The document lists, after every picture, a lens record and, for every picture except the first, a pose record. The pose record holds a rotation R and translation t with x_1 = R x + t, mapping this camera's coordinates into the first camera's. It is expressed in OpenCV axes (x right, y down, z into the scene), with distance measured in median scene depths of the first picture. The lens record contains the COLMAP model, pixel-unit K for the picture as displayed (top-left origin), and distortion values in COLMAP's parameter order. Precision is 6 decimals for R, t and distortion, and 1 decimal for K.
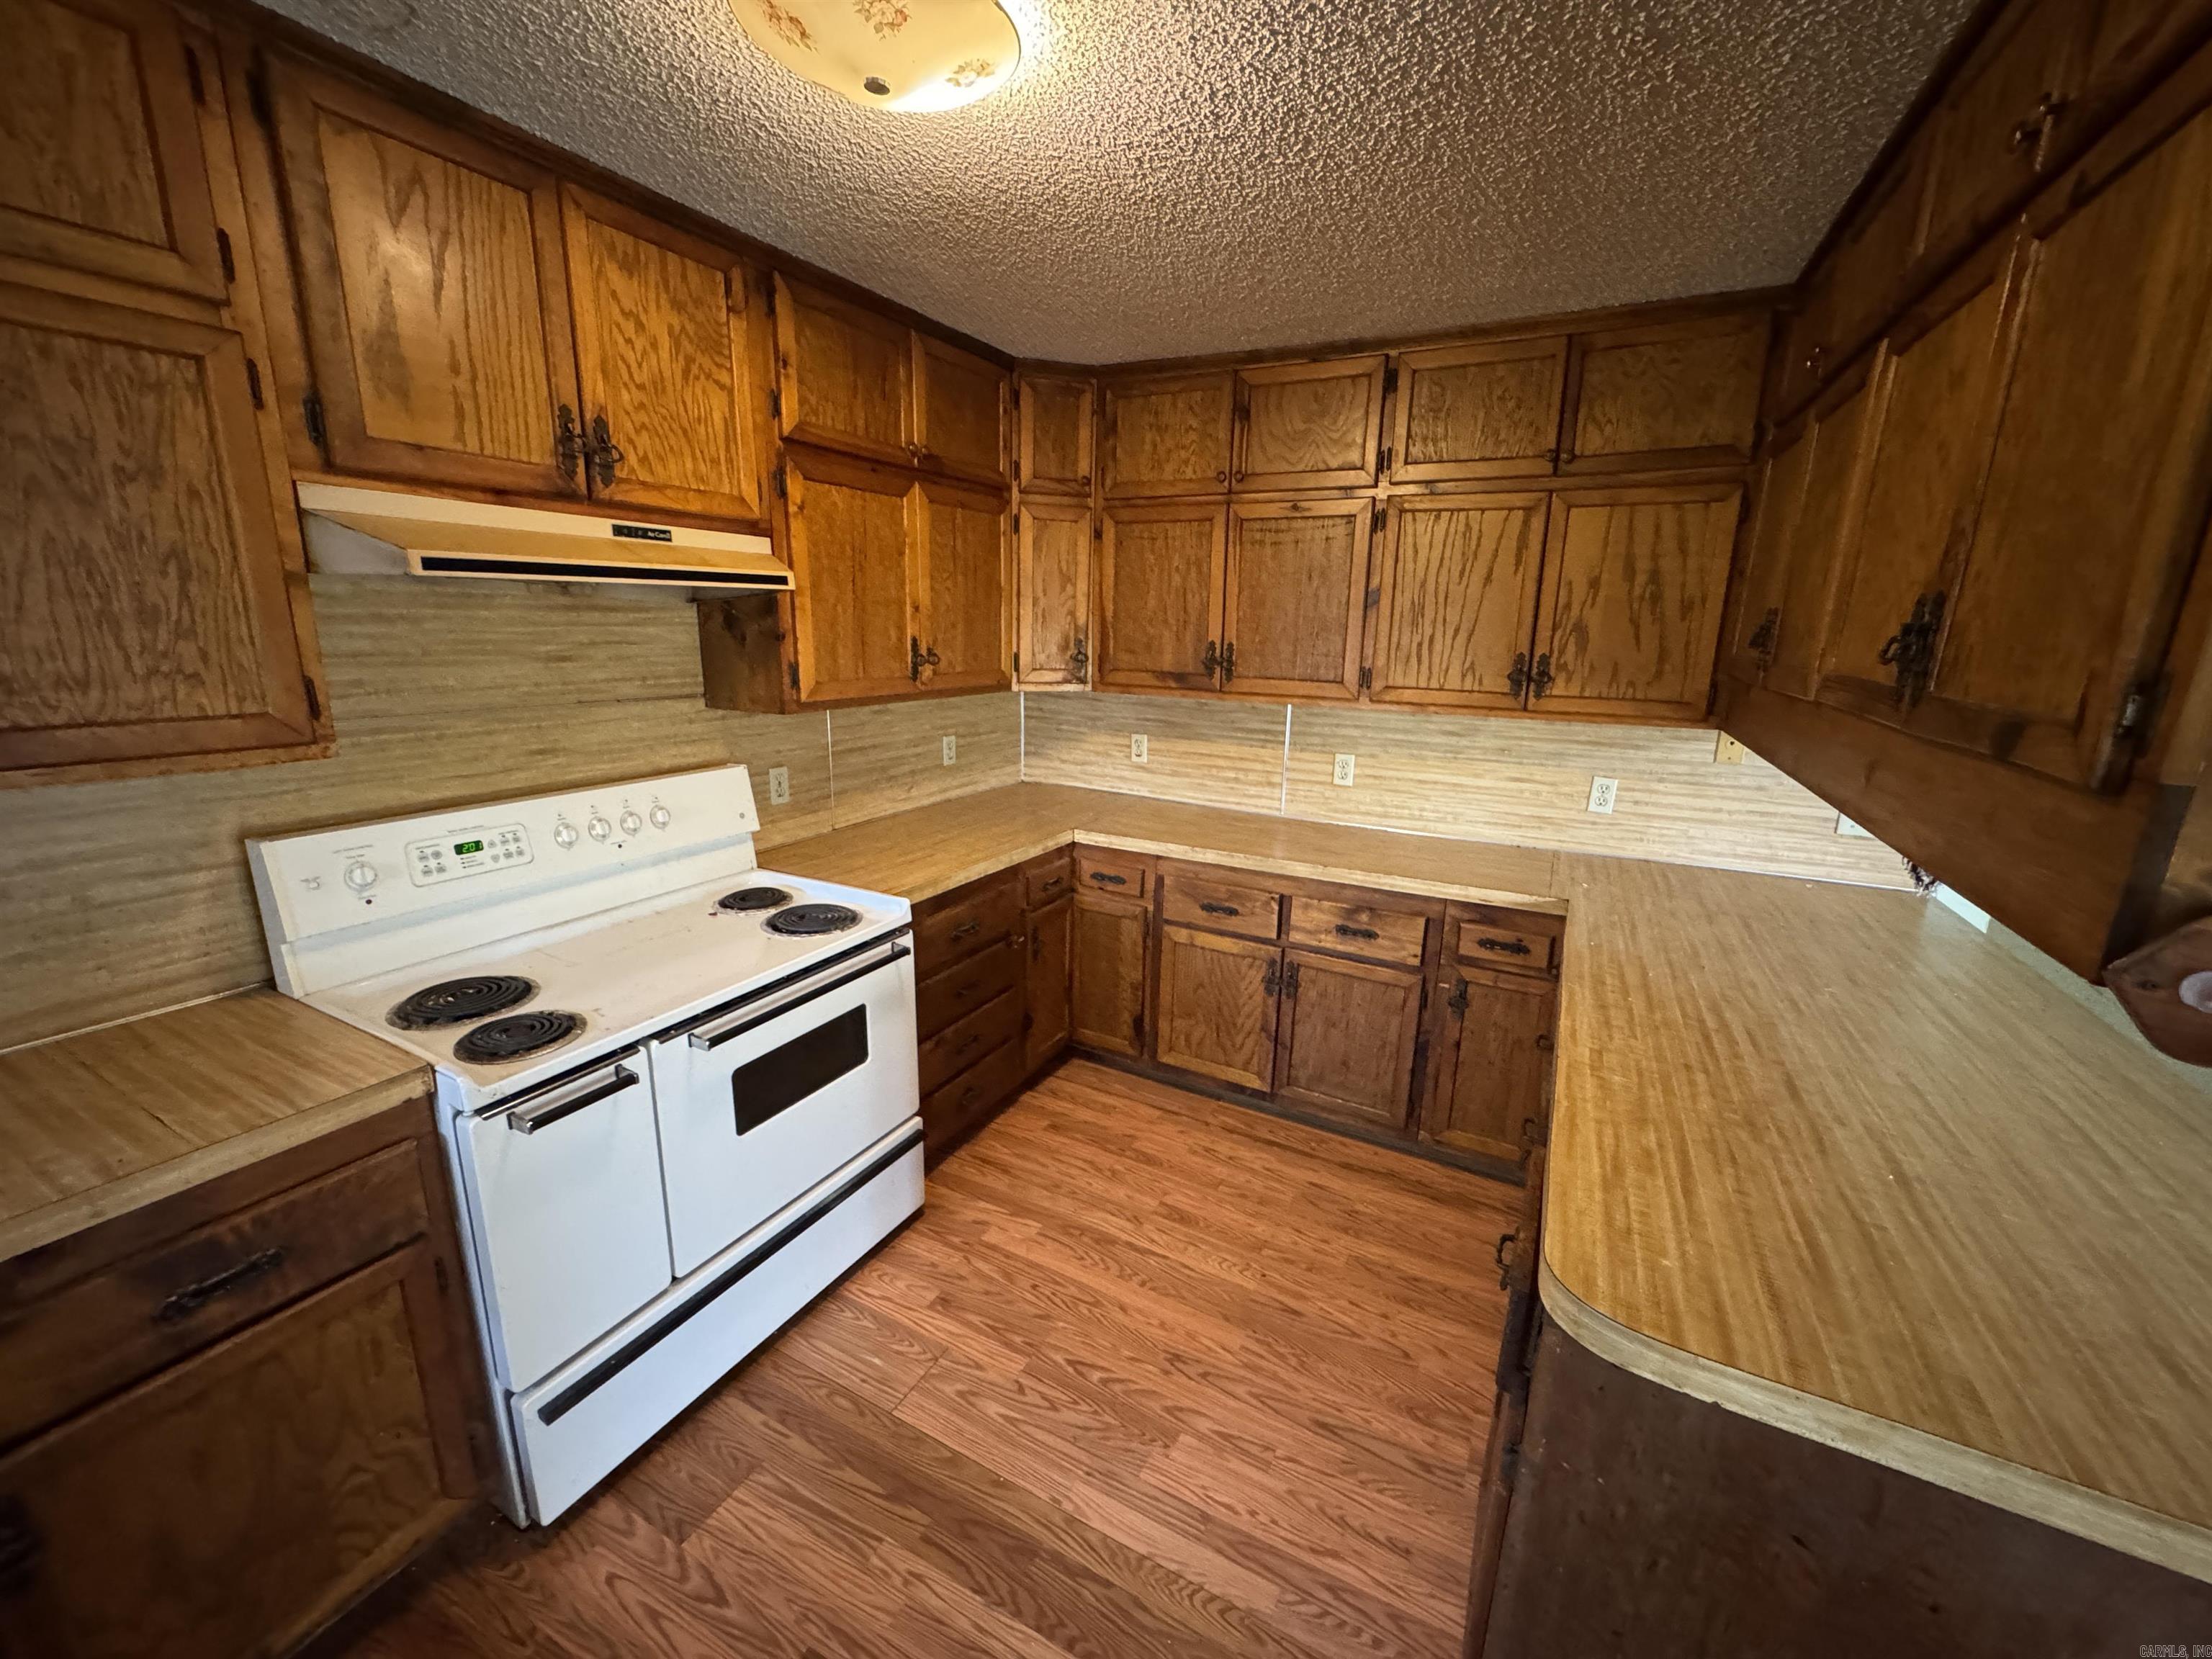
lens RADIAL K [[876.0, 0, 1101.8], [0, 876.0, 823.1], [0, 0, 1]] dist [-0.004588, 0.000741]
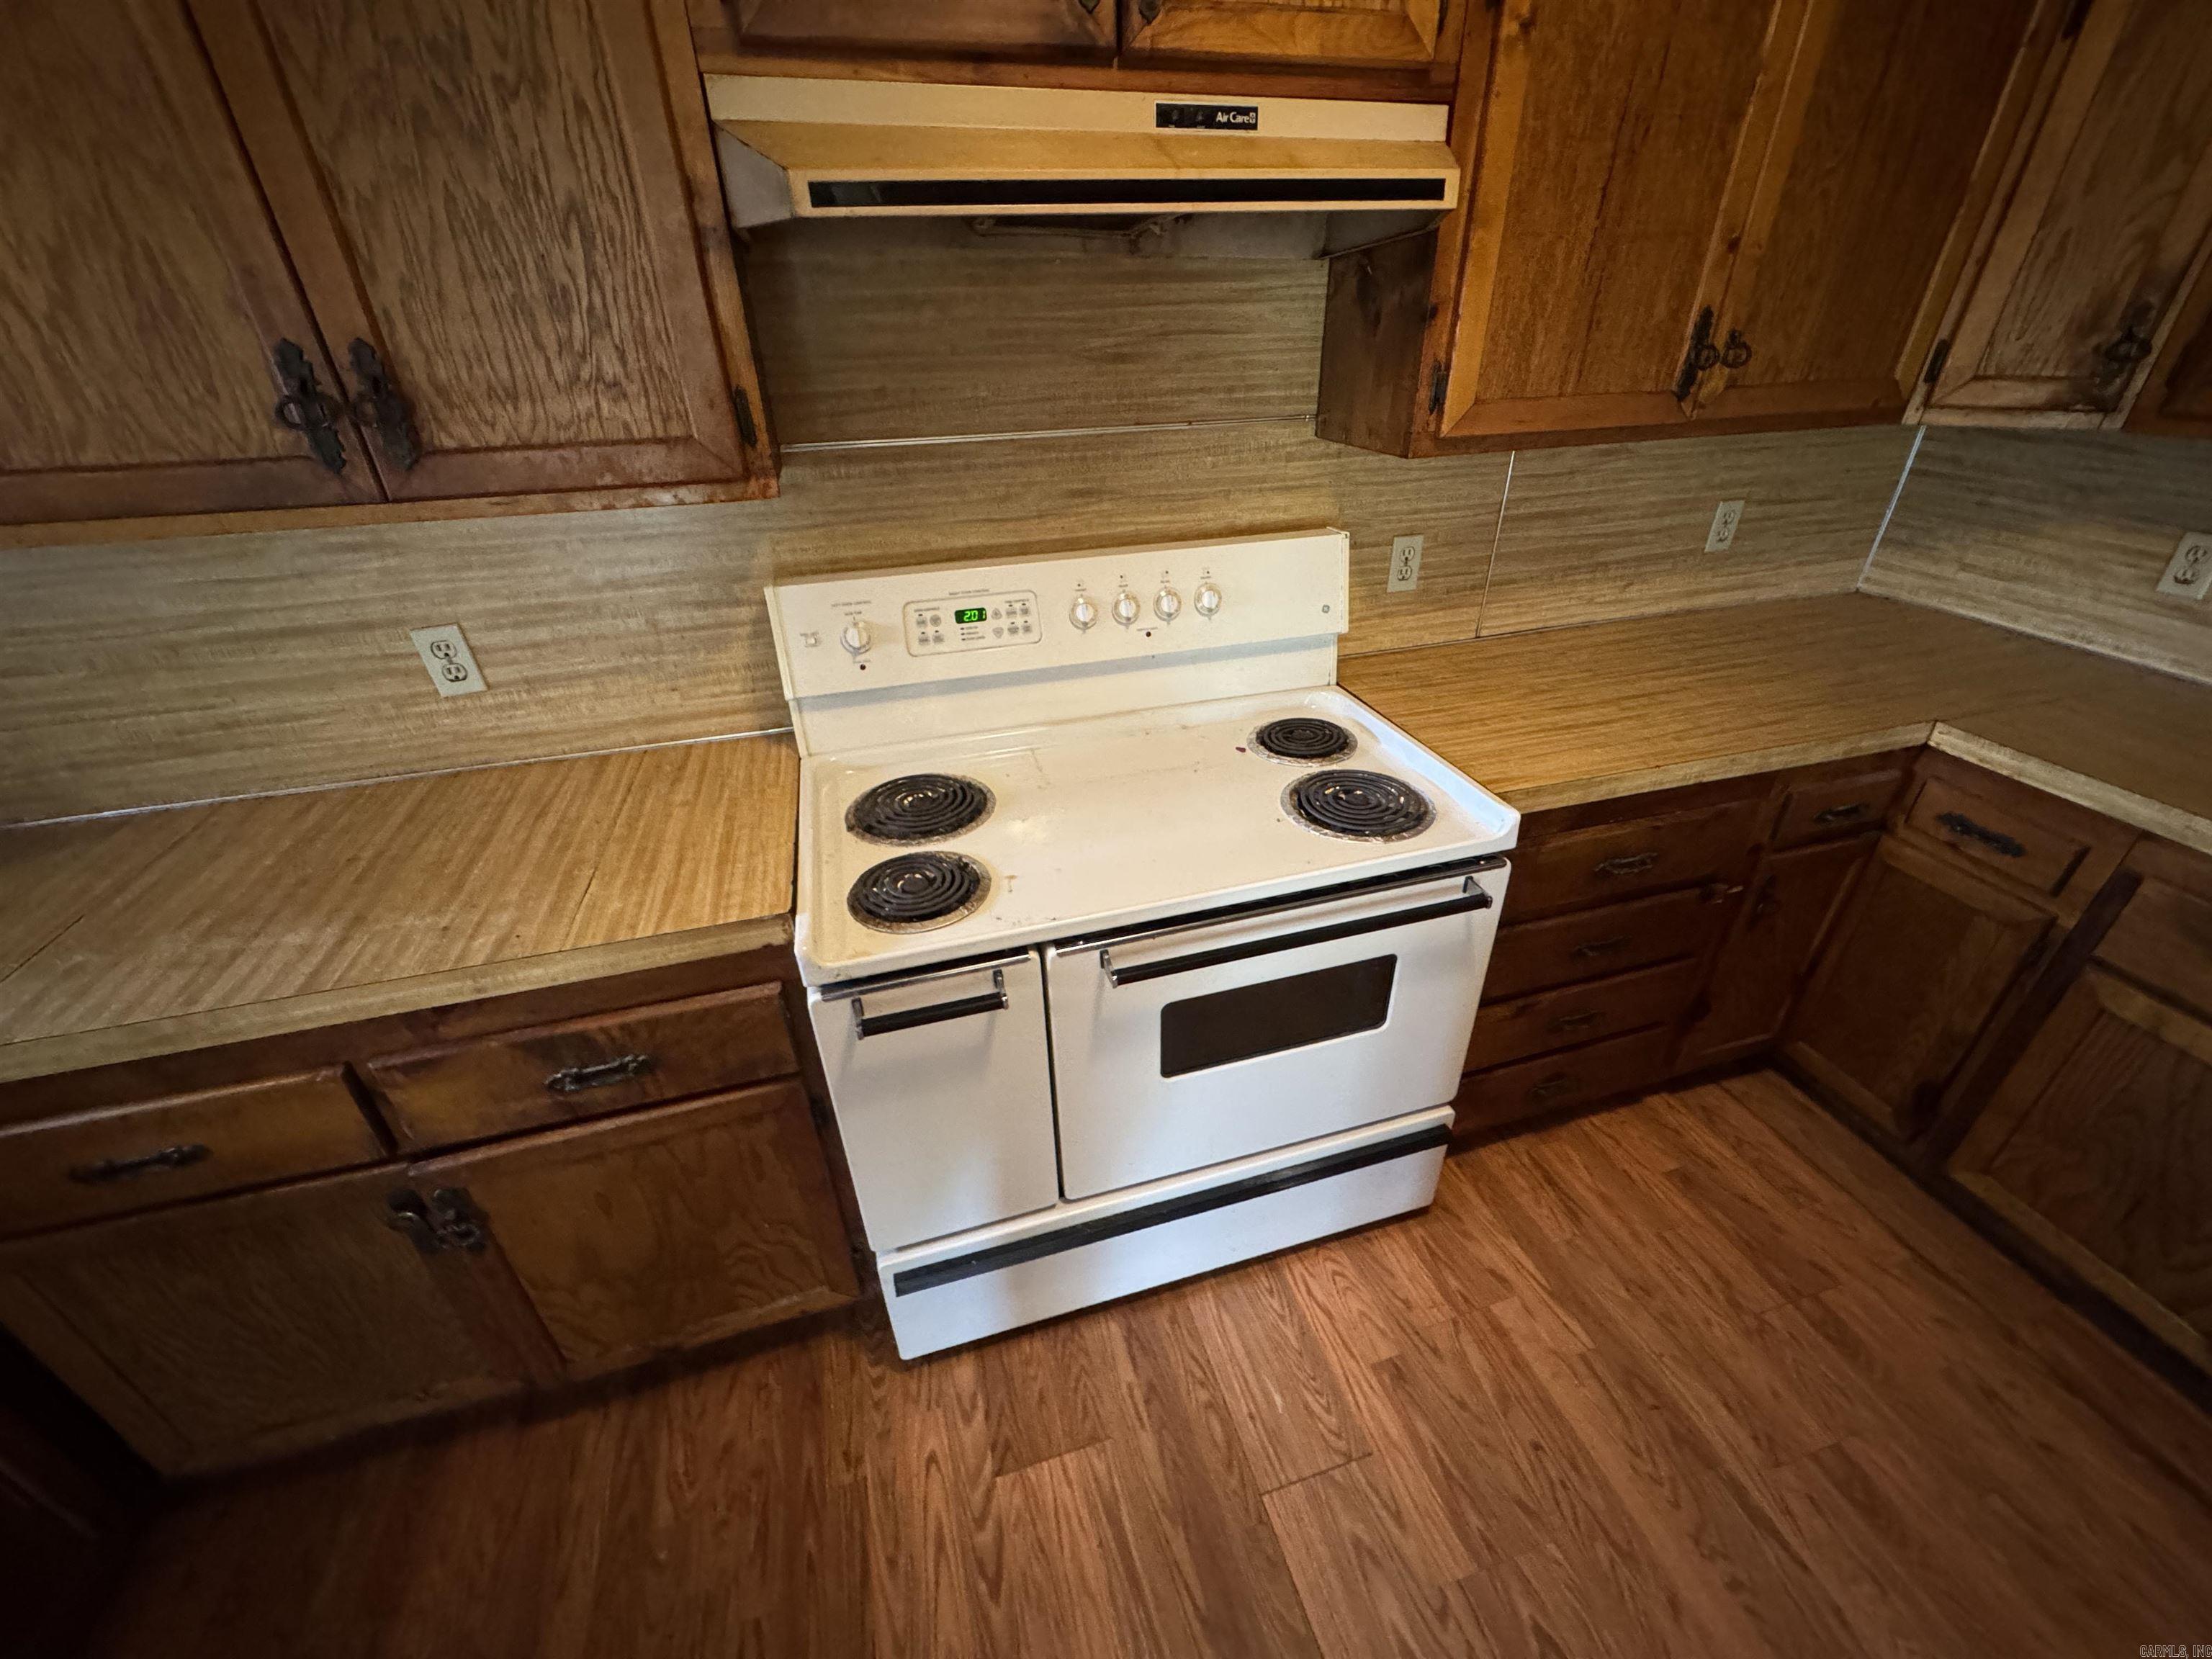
lens RADIAL K [[876.0, 0, 1110.2], [0, 876.0, 822.9], [0, 0, 1]] dist [-0.004588, 0.000741]
pose [[0.704838, 0.329132, -0.628391, -0.044994], [-0.124834, 0.929572, 0.346860, -0.076629], [0.698298, -0.166036, 0.696284, 0.407243]]
